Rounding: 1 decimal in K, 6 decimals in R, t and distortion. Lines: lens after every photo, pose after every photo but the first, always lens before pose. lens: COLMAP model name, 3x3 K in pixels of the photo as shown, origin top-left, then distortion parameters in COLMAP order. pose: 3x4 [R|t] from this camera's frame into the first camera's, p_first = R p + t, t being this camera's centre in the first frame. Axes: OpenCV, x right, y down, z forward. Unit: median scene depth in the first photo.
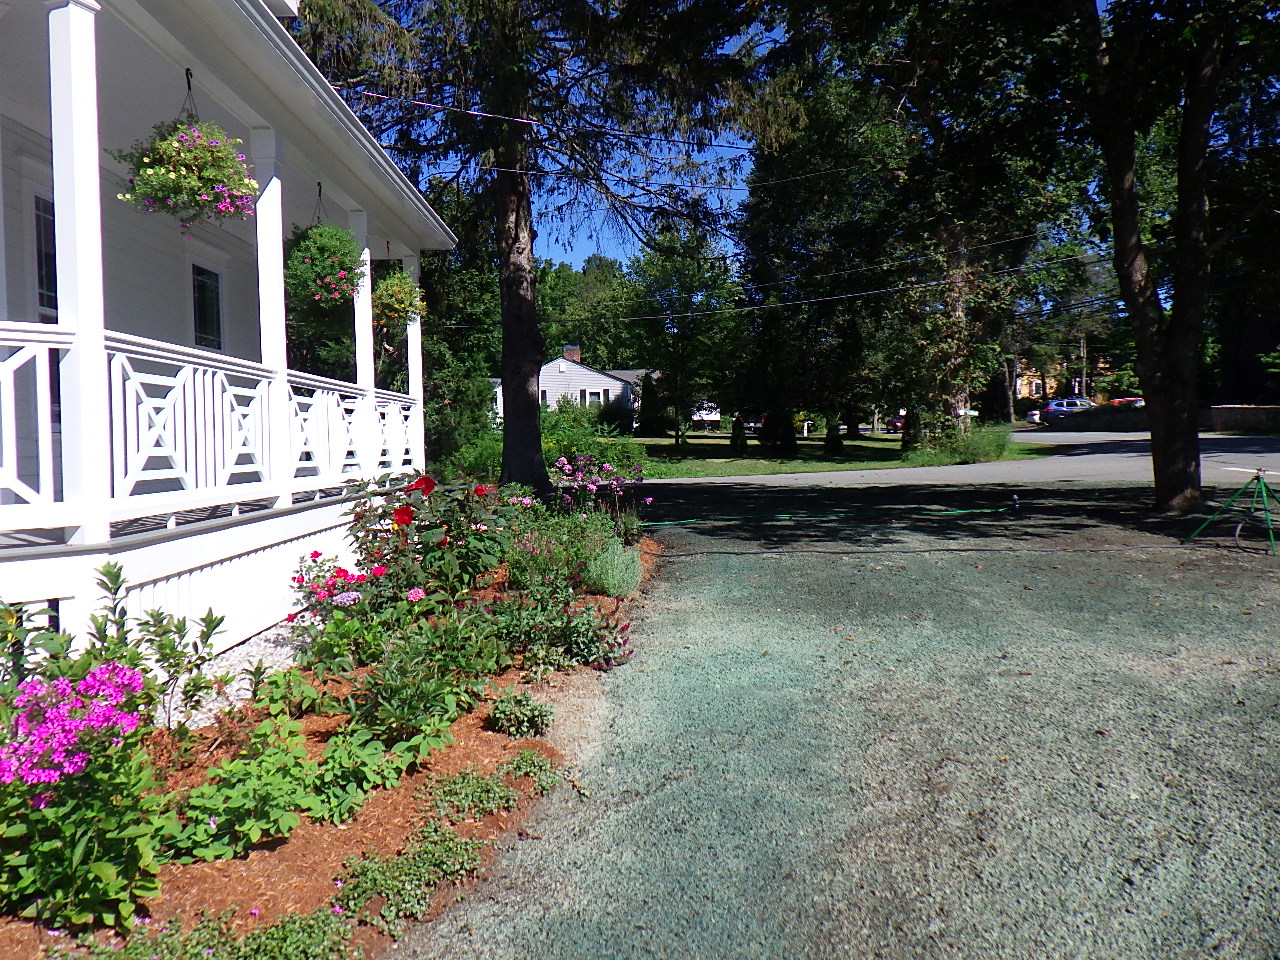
lens RADIAL K [[1056.7, 0, 640.0], [0, 1056.7, 480.0], [0, 0, 1]] dist [-0.011964, -0.009071]
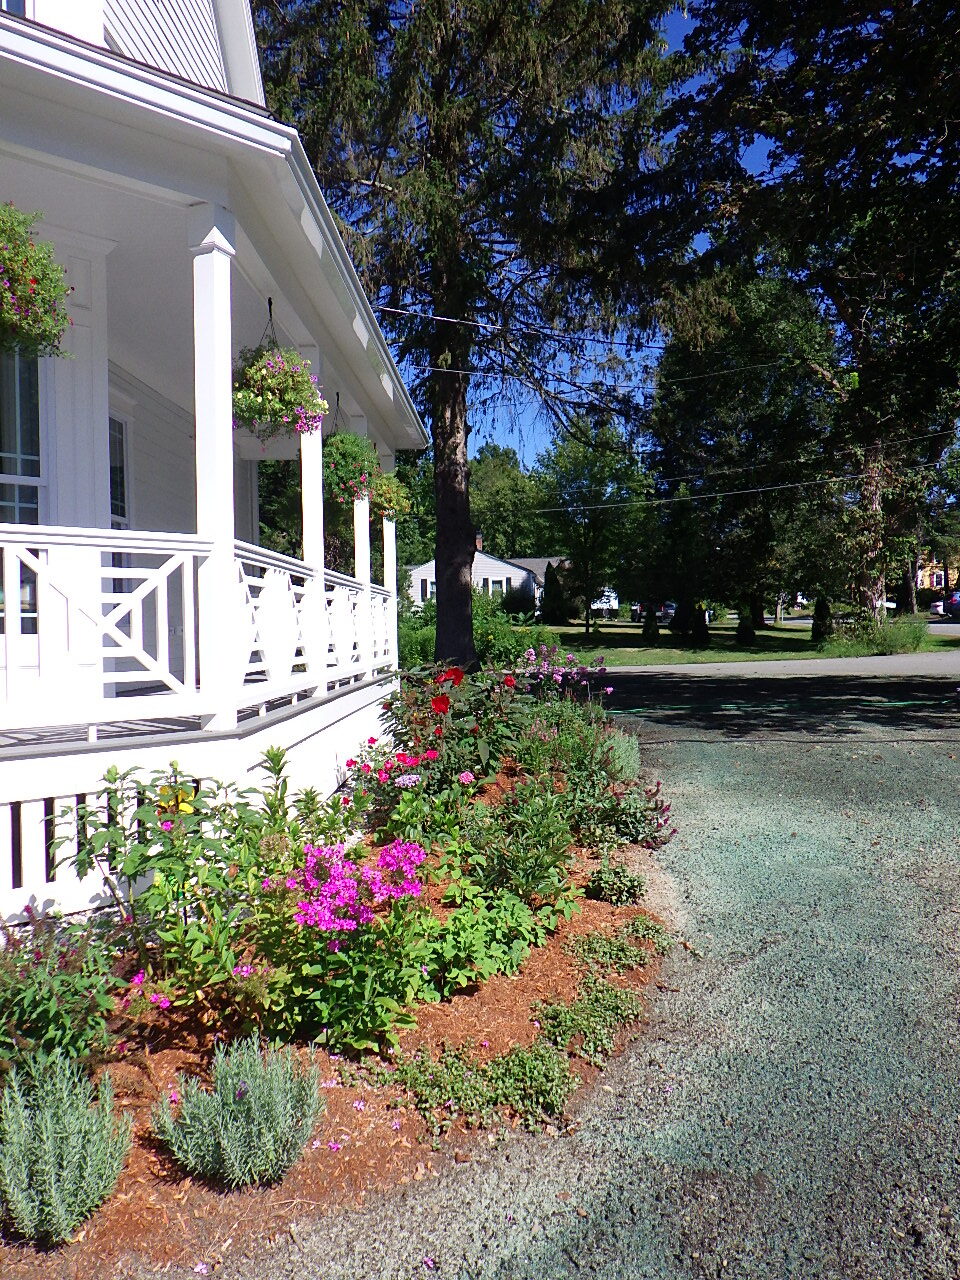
lens RADIAL K [[1056.7, 0, 487.0], [0, 1056.7, 666.0], [0, 0, 1]] dist [-0.011964, -0.009071]
pose [[0.999610, 0.007369, -0.026932, -0.091761], [-0.007372, 0.999973, -0.000039, -0.003798], [0.026931, 0.000238, 0.999637, -0.050401]]
